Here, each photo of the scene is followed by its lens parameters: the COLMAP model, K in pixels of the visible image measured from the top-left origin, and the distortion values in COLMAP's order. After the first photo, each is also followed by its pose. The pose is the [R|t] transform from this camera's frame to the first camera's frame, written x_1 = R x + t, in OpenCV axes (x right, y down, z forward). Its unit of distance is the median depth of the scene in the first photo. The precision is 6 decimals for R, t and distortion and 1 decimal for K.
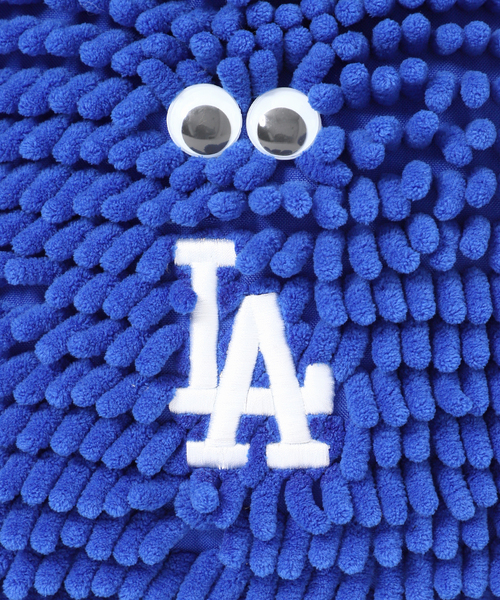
lens RADIAL K [[2074.4, 0, 250.9], [0, 2074.4, 302.4], [0, 0, 1]] dist [0.532161, 0.000000]
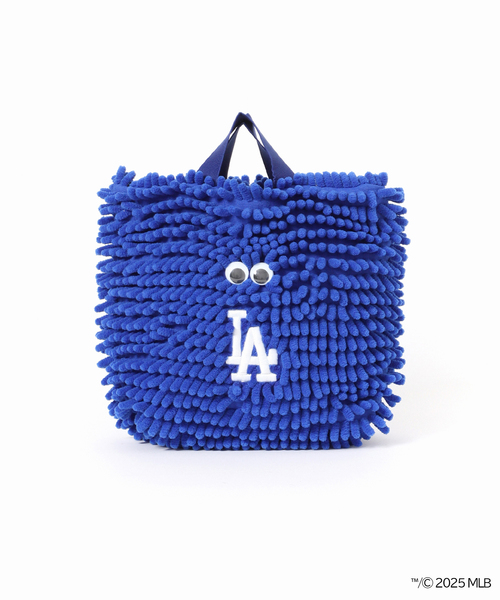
lens RADIAL K [[1068.8, 0, 250.3], [0, 1068.8, 297.4], [0, 0, 1]] dist [0.460618, 0.000000]
pose [[0.999127, -0.000077, -0.041784, 0.066921], [-0.001170, 0.999555, -0.029809, -0.000439], [0.041768, 0.029832, 0.998682, -0.644640]]
